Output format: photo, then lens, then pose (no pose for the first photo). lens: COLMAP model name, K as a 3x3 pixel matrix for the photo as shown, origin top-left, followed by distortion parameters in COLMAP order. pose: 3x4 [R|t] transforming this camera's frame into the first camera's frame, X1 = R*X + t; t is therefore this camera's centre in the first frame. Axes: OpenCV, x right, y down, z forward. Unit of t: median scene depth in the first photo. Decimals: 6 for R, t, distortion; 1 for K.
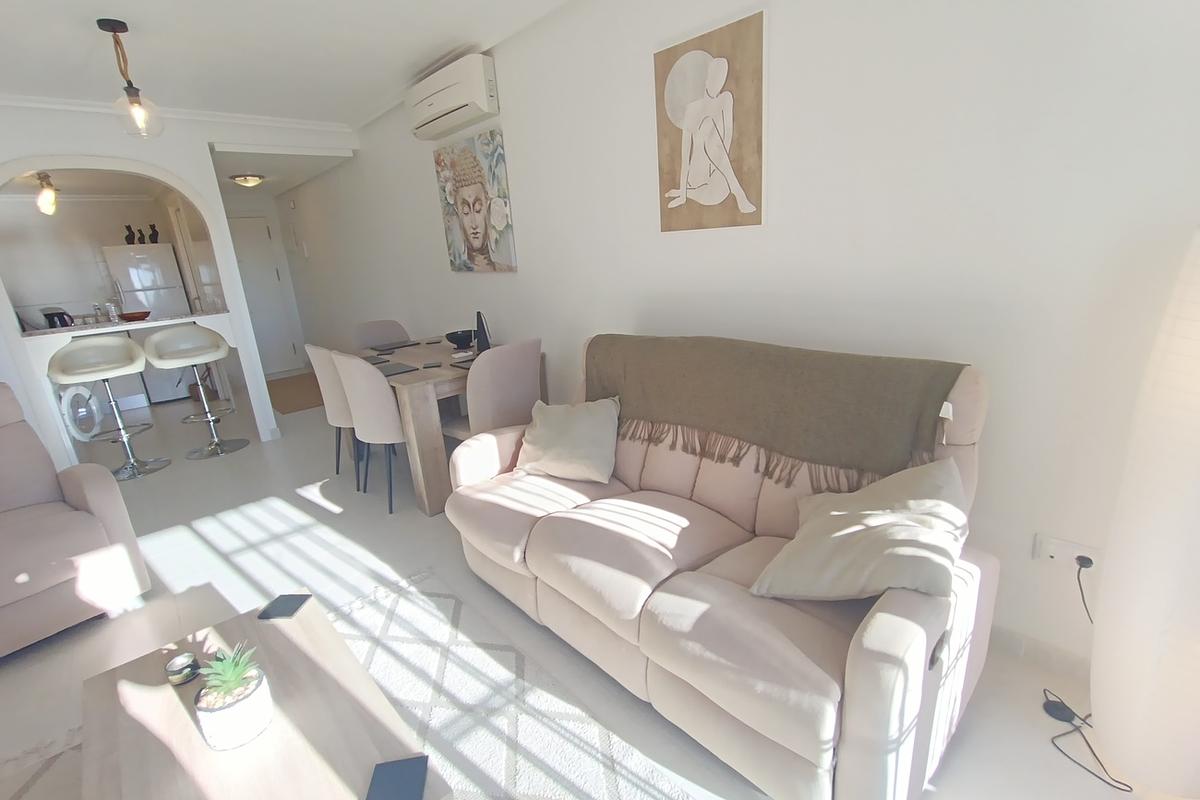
lens RADIAL K [[546.2, 0, 593.6], [0, 546.2, 399.5], [0, 0, 1]] dist [-0.026103, 0.013279]
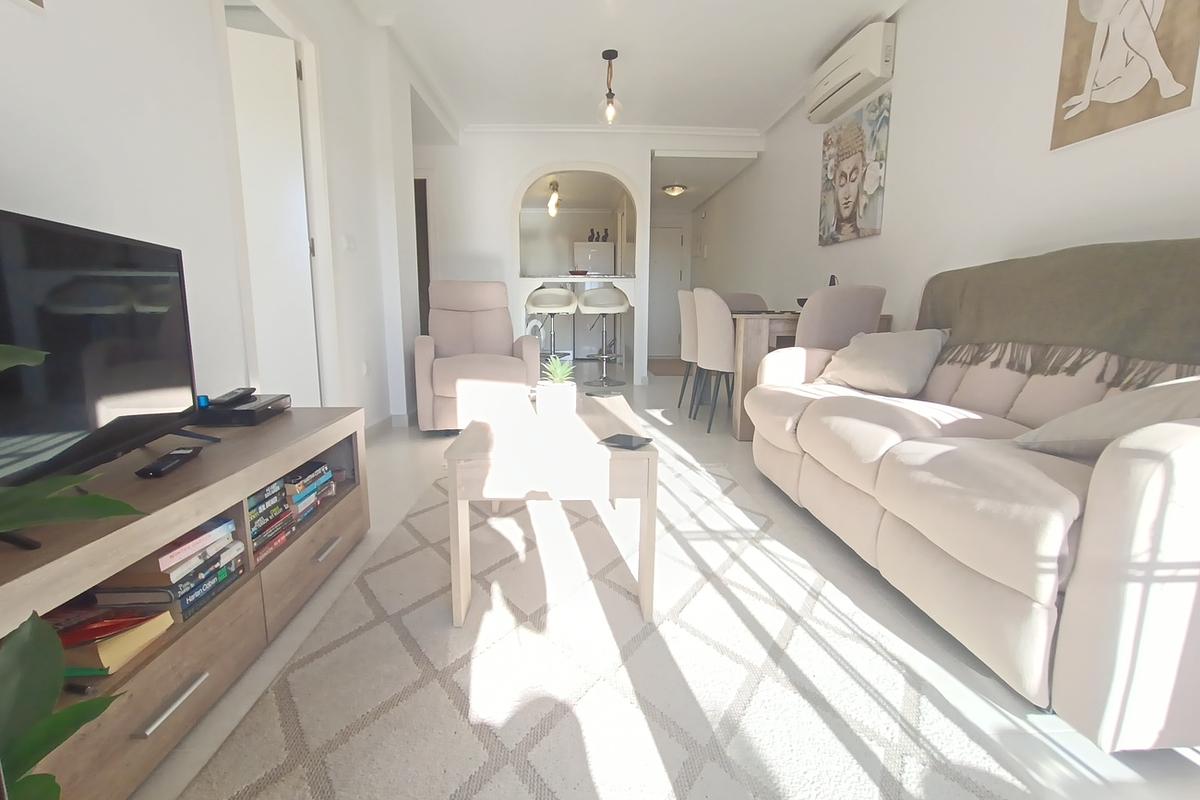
lens RADIAL K [[546.2, 0, 588.8], [0, 546.2, 397.0], [0, 0, 1]] dist [-0.026103, 0.013279]
pose [[0.763515, 0.179661, -0.620296, 0.115500], [-0.233738, 0.972281, -0.006096, 0.177309], [0.602006, 0.149640, 0.784344, -0.049019]]
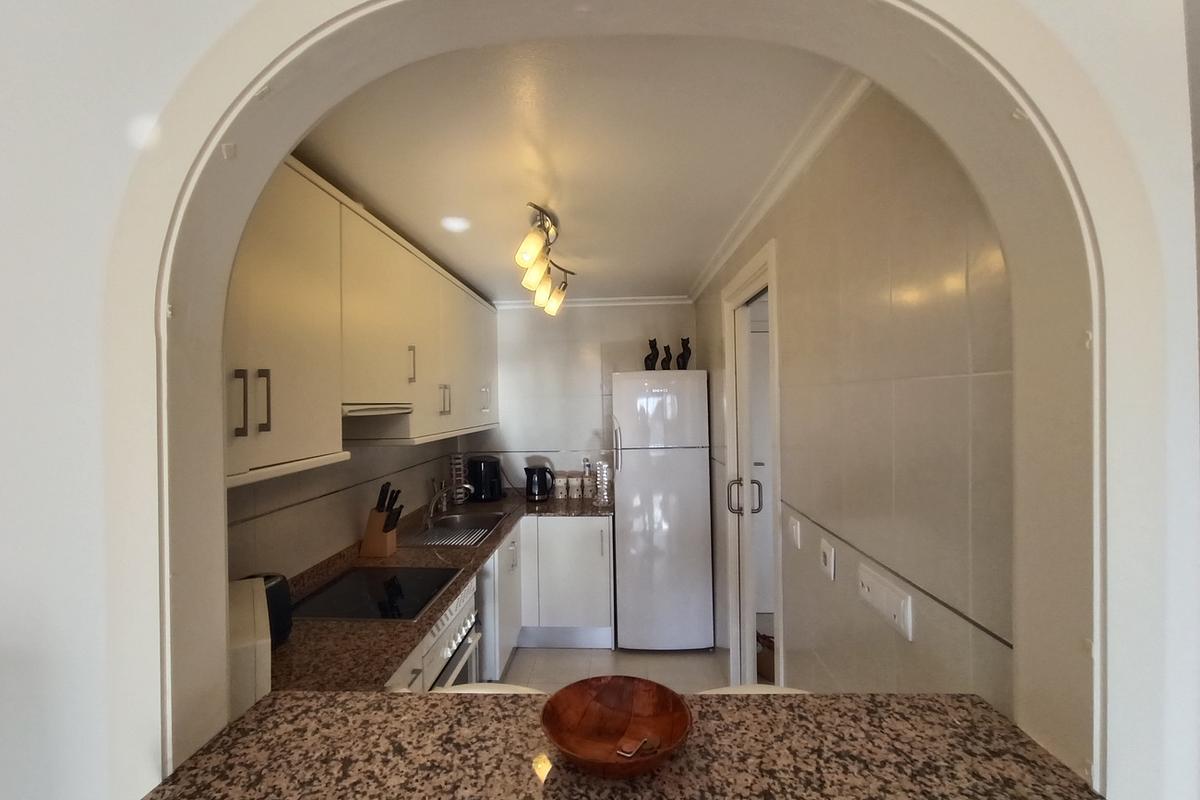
lens RADIAL K [[546.2, 0, 590.1], [0, 546.2, 398.6], [0, 0, 1]] dist [-0.026103, 0.013279]
pose [[0.706743, 0.060261, -0.704899, -0.816825], [-0.226651, 0.963136, -0.144906, -0.264626], [0.670182, 0.262177, 0.694349, 0.932874]]
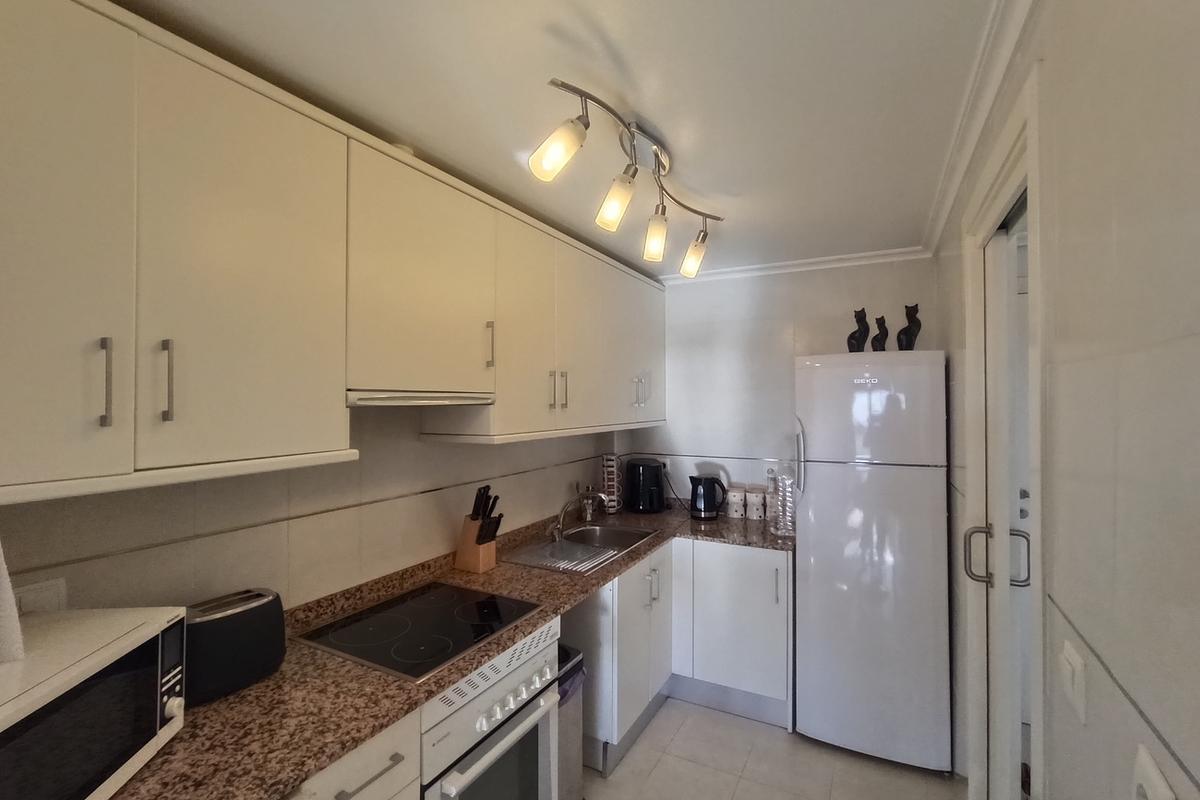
lens RADIAL K [[546.2, 0, 590.9], [0, 546.2, 397.2], [0, 0, 1]] dist [-0.026103, 0.013279]
pose [[0.337410, 0.068832, -0.938838, -0.896597], [-0.277776, 0.960195, -0.029433, -0.313765], [0.899442, 0.270718, 0.343099, 1.156030]]
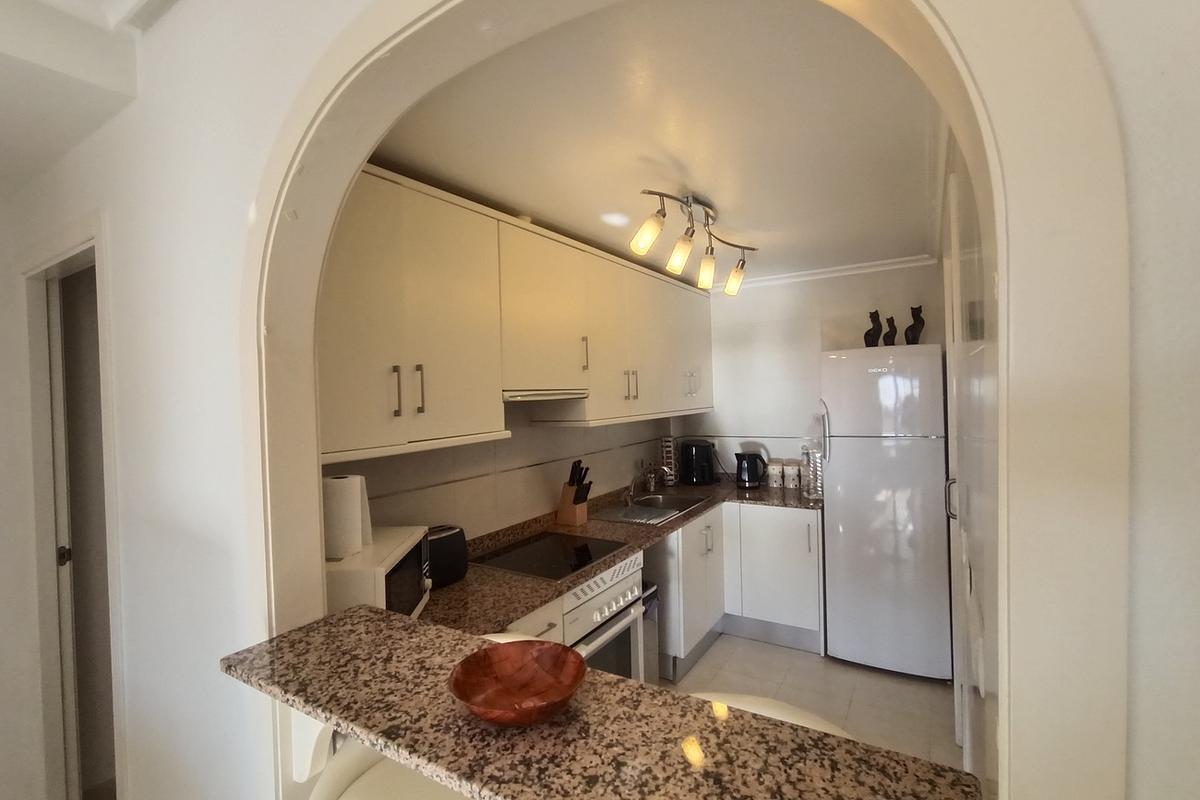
lens RADIAL K [[546.2, 0, 590.2], [0, 546.2, 396.8], [0, 0, 1]] dist [-0.026103, 0.013279]
pose [[0.269451, 0.074242, -0.960148, -0.729833], [-0.250898, 0.968003, 0.004439, -0.301018], [0.929756, 0.239703, 0.279457, 1.053228]]
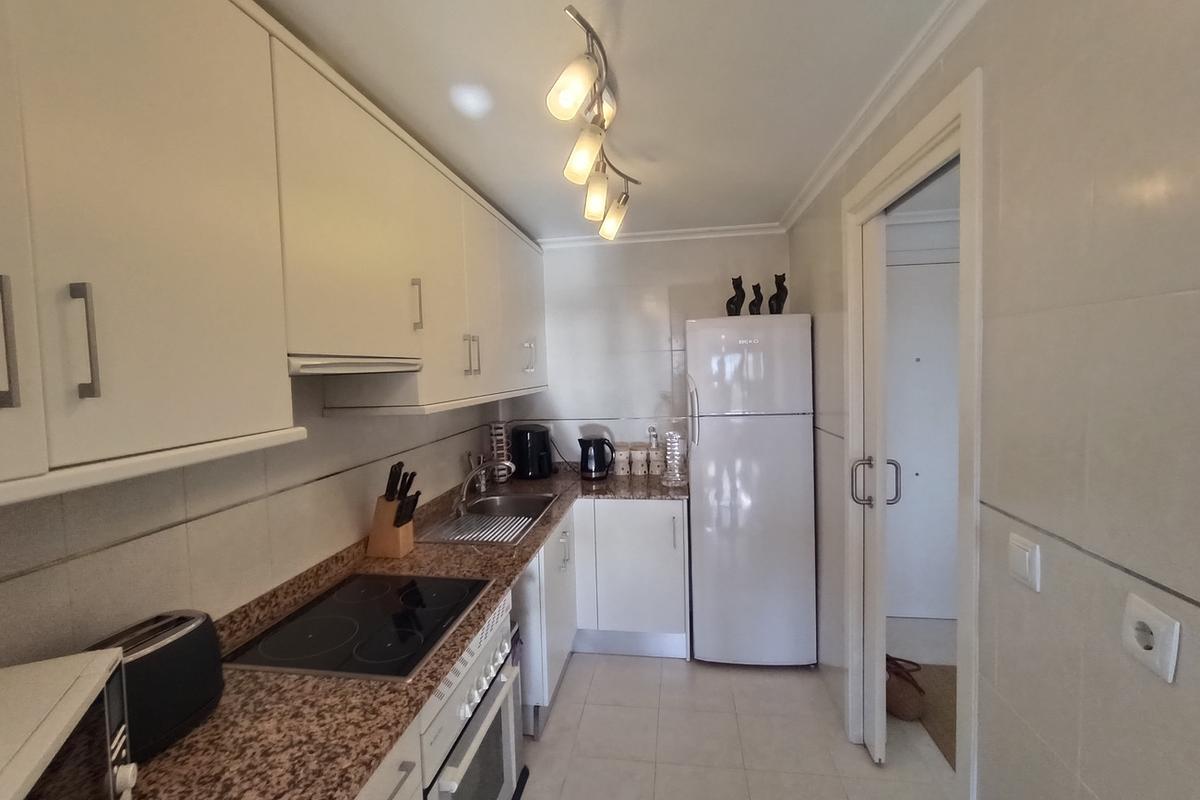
lens RADIAL K [[546.2, 0, 592.2], [0, 546.2, 397.6], [0, 0, 1]] dist [-0.026103, 0.013279]
pose [[0.632202, 0.099344, -0.768408, -0.964846], [-0.226414, 0.972144, -0.060597, -0.277196], [0.740984, 0.212288, 0.637085, 1.062914]]
